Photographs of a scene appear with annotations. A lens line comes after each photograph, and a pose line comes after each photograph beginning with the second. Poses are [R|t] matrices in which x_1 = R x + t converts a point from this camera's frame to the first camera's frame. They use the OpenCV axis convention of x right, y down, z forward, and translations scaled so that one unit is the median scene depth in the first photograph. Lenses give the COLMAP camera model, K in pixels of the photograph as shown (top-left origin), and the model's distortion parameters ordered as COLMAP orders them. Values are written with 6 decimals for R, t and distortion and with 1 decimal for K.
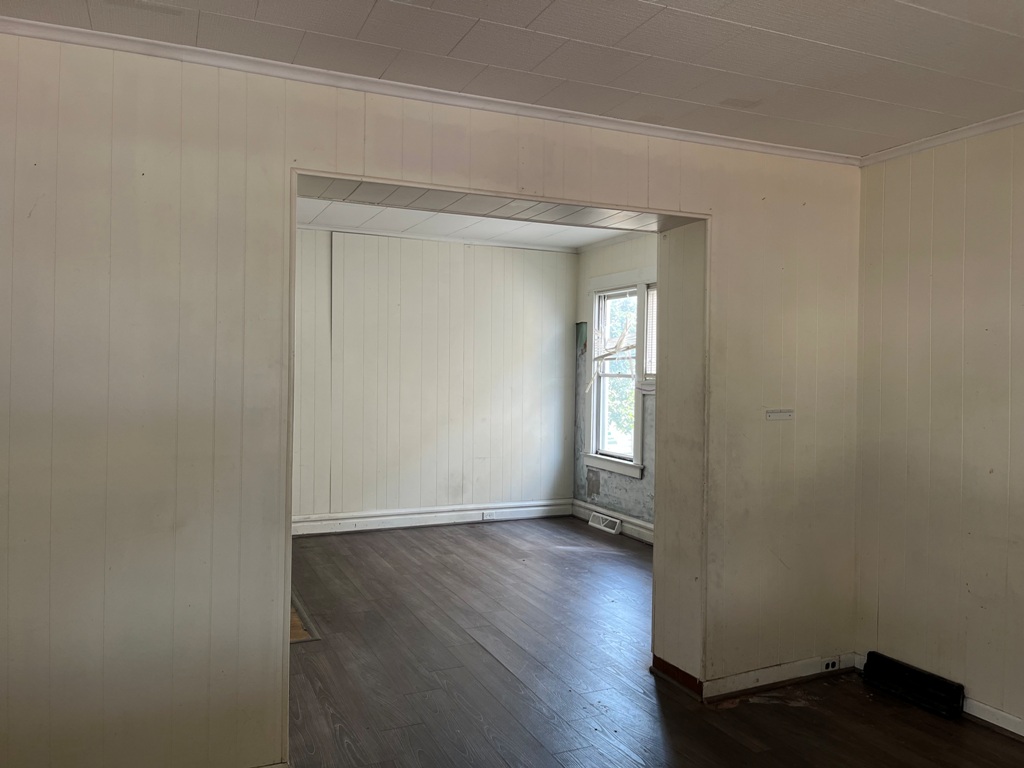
lens RADIAL K [[767.7, 0, 516.0], [0, 767.7, 374.1], [0, 0, 1]] dist [0.052799, -0.095418]
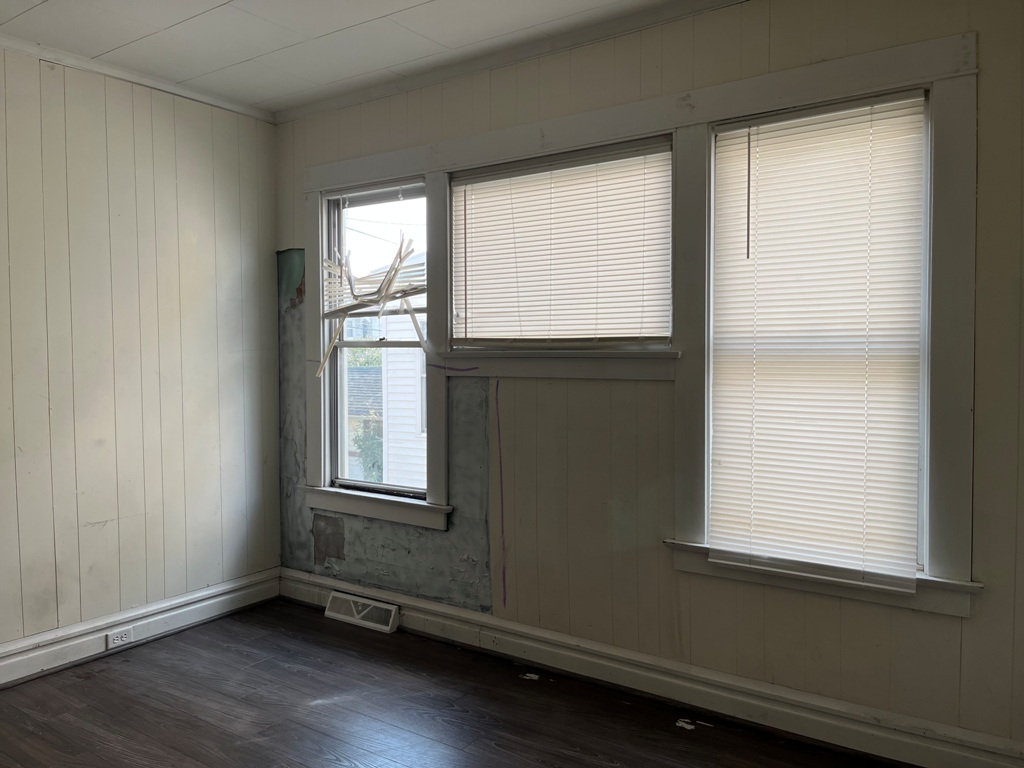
lens RADIAL K [[767.7, 0, 516.0], [0, 767.7, 374.1], [0, 0, 1]] dist [0.052799, -0.095418]
pose [[0.856045, -0.038124, 0.515494, -0.066934], [0.021412, 0.999036, 0.038329, 0.004276], [-0.516458, -0.021774, 0.856036, 0.461494]]
